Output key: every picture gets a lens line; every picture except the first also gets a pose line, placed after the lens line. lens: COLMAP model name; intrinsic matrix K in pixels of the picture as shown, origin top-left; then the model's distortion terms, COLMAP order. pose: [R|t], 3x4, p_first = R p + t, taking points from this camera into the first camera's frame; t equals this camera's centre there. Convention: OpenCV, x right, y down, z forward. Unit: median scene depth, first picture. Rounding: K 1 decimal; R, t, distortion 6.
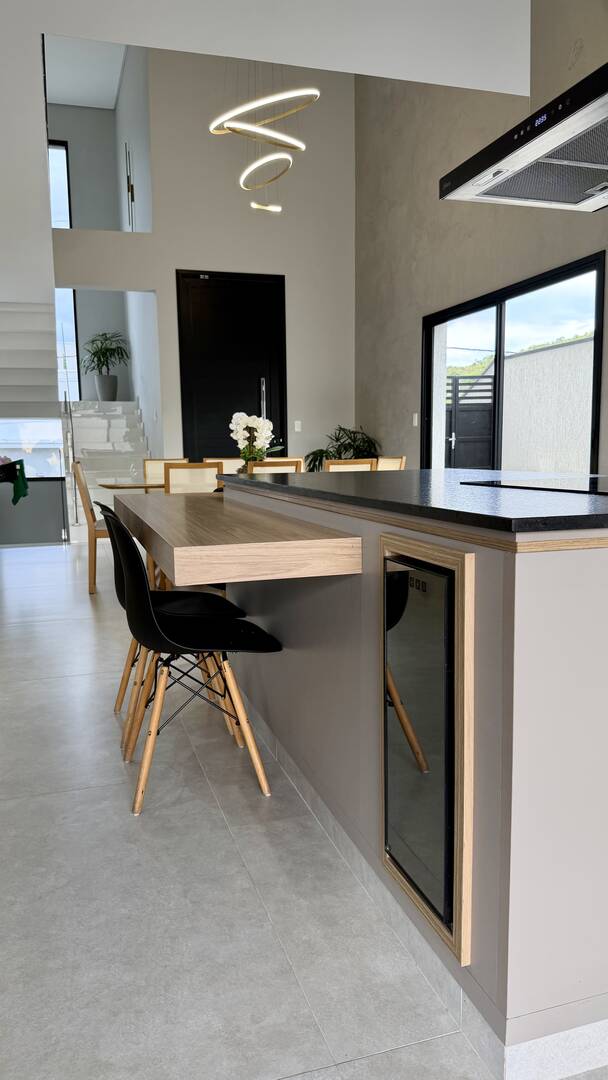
lens RADIAL K [[768.2, 0, 295.0], [0, 768.2, 541.6], [0, 0, 1]] dist [0.026338, -0.015894]
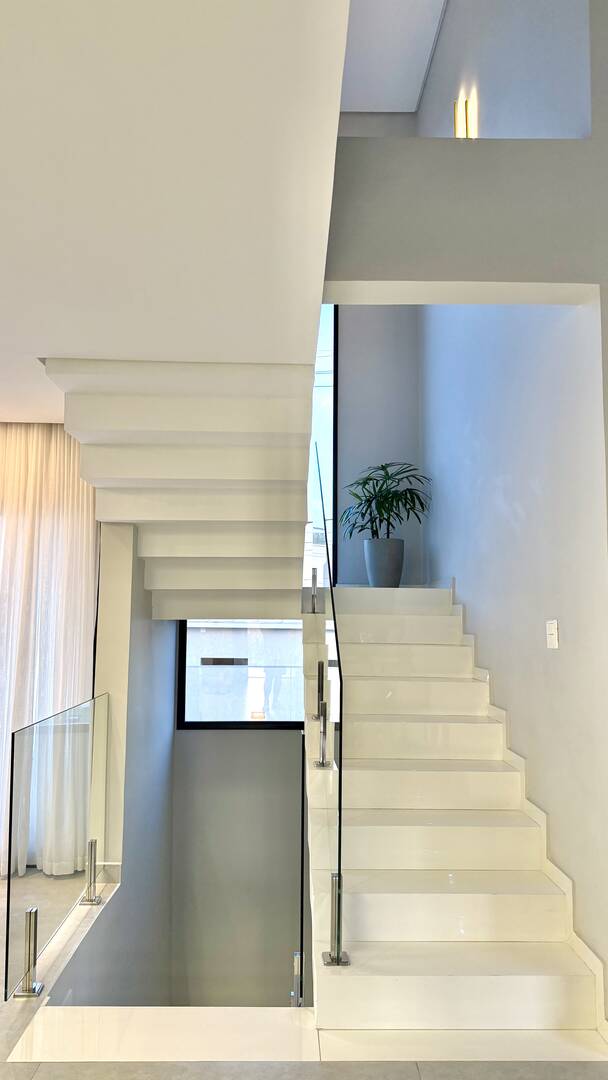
lens RADIAL K [[768.2, 0, 299.9], [0, 768.2, 542.0], [0, 0, 1]] dist [0.026338, -0.015894]
pose [[0.962384, -0.007578, -0.271586, -0.154974], [-0.051980, 0.976010, -0.211430, -0.094414], [0.266673, 0.217594, 0.938903, 0.467705]]
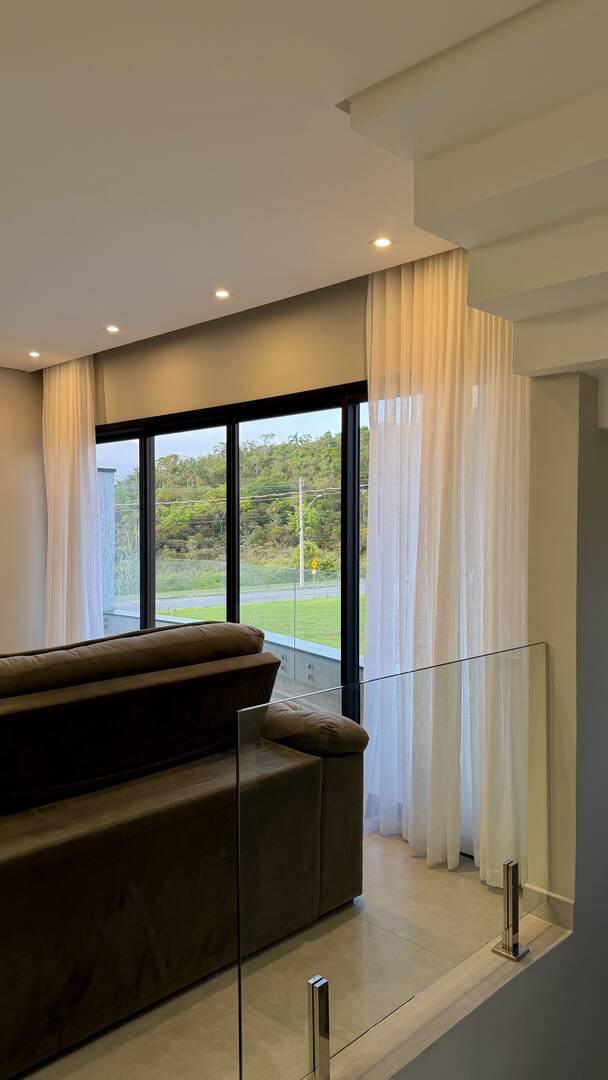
lens RADIAL K [[768.2, 0, 308.4], [0, 768.2, 542.8], [0, 0, 1]] dist [0.026338, -0.015894]
pose [[0.490506, 0.034266, -0.870764, -0.172984], [-0.117289, 0.992731, -0.027004, -0.112541], [0.863509, 0.115377, 0.490959, 0.620288]]
